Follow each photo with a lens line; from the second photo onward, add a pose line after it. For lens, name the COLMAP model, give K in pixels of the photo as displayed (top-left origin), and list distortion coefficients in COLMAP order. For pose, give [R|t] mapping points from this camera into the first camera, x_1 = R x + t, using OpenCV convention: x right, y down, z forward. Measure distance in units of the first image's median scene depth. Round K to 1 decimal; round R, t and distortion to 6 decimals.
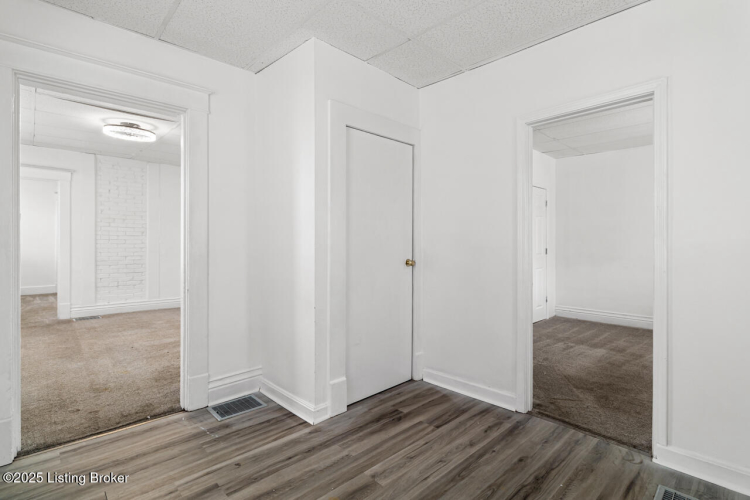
lens RADIAL K [[363.7, 0, 374.6], [0, 363.7, 245.8], [0, 0, 1]] dist [0.003845, -0.002129]
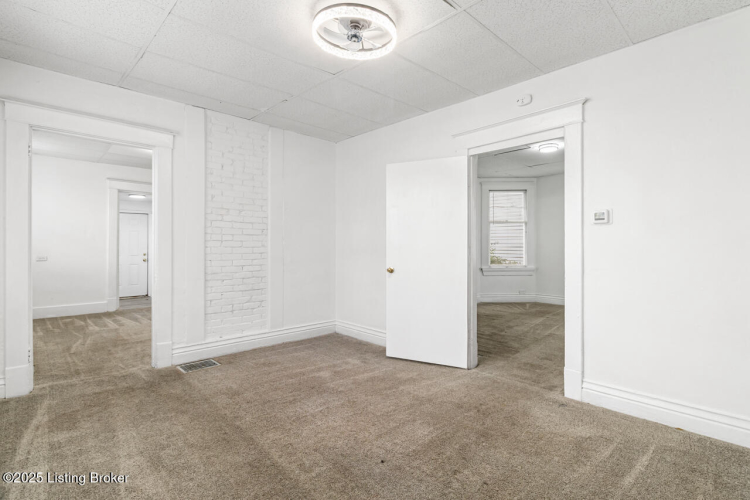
lens RADIAL K [[363.7, 0, 379.1], [0, 363.7, 246.1], [0, 0, 1]] dist [0.003845, -0.002129]
pose [[0.999956, 0.001273, 0.009323, -0.461947], [-0.001246, 0.999995, -0.002981, -0.006247], [-0.009326, 0.002969, 0.999952, 0.350111]]
